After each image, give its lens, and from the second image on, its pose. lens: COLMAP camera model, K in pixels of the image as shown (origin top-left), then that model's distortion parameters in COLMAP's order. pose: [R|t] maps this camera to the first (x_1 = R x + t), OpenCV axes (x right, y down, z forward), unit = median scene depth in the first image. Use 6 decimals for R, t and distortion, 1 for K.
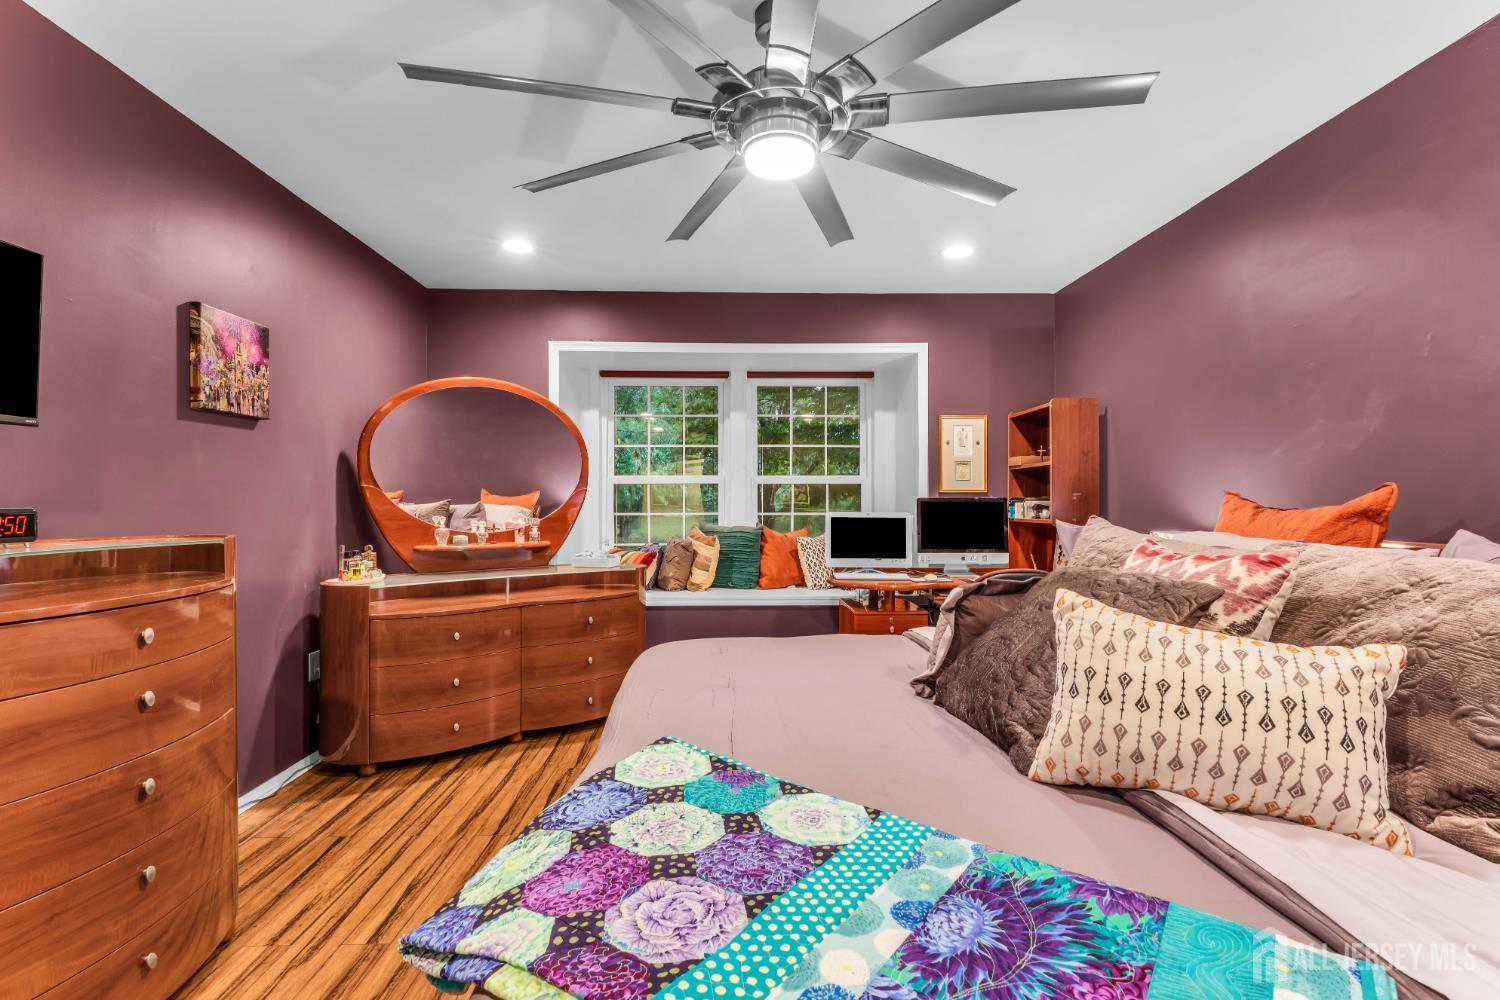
lens RADIAL K [[707.0, 0, 747.9], [0, 707.0, 500.5], [0, 0, 1]] dist [-0.001981, -0.000009]
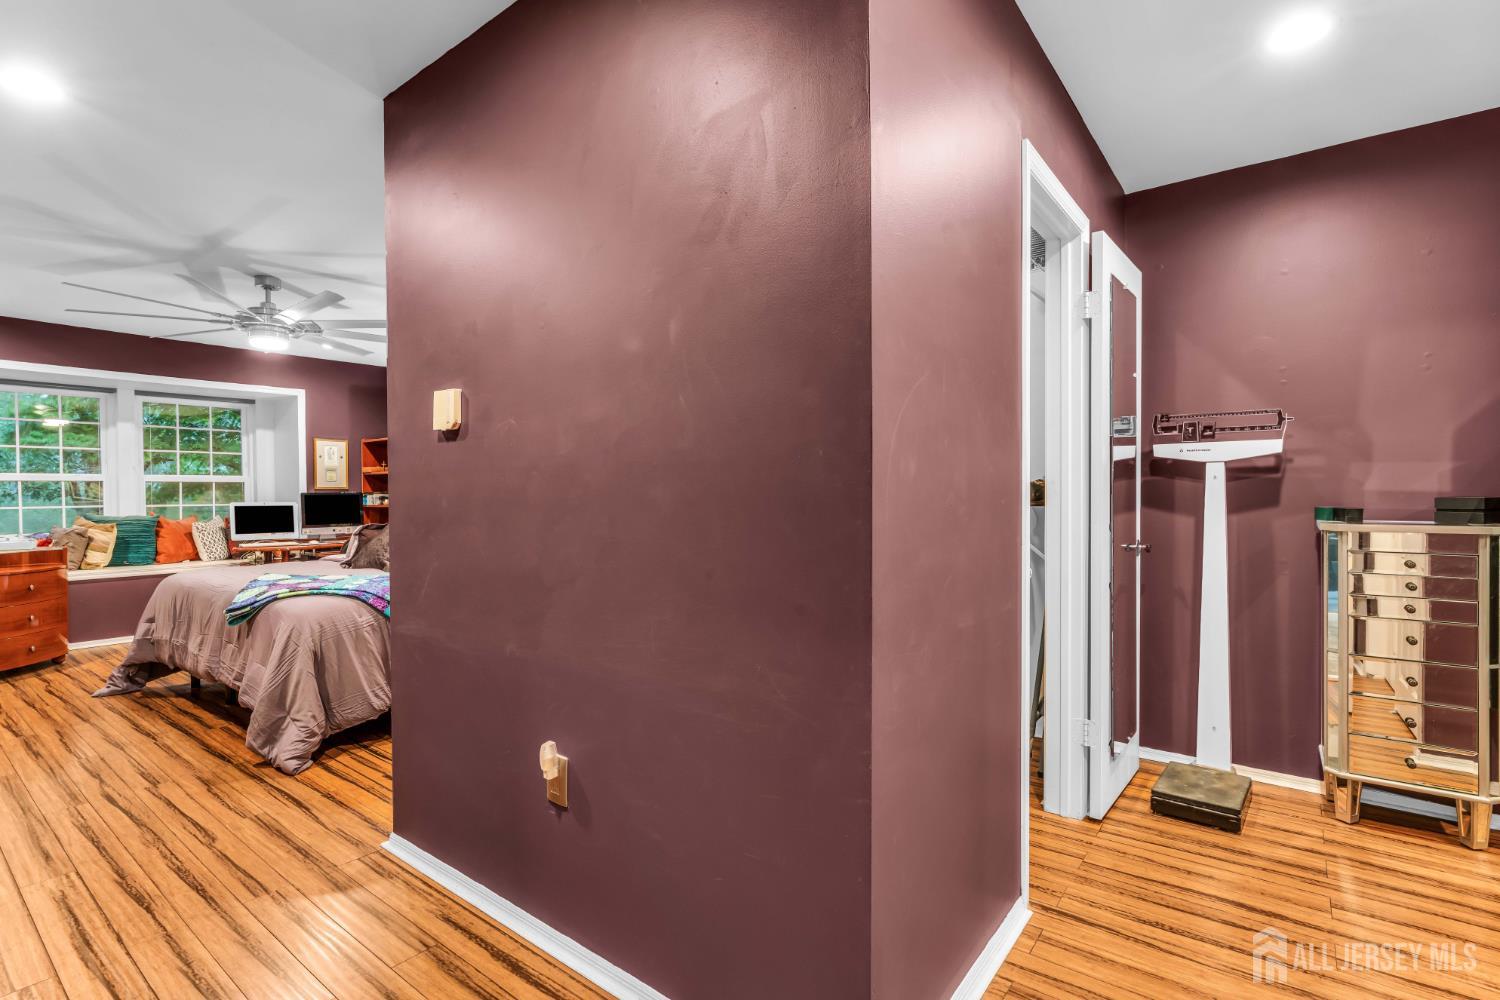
lens RADIAL K [[707.0, 0, 738.5], [0, 707.0, 501.9], [0, 0, 1]] dist [-0.001981, -0.000009]
pose [[0.643500, -0.013406, 0.765329, -0.289408], [0.003690, 0.999889, 0.014412, -0.001927], [-0.765437, -0.006450, 0.643478, -0.640481]]
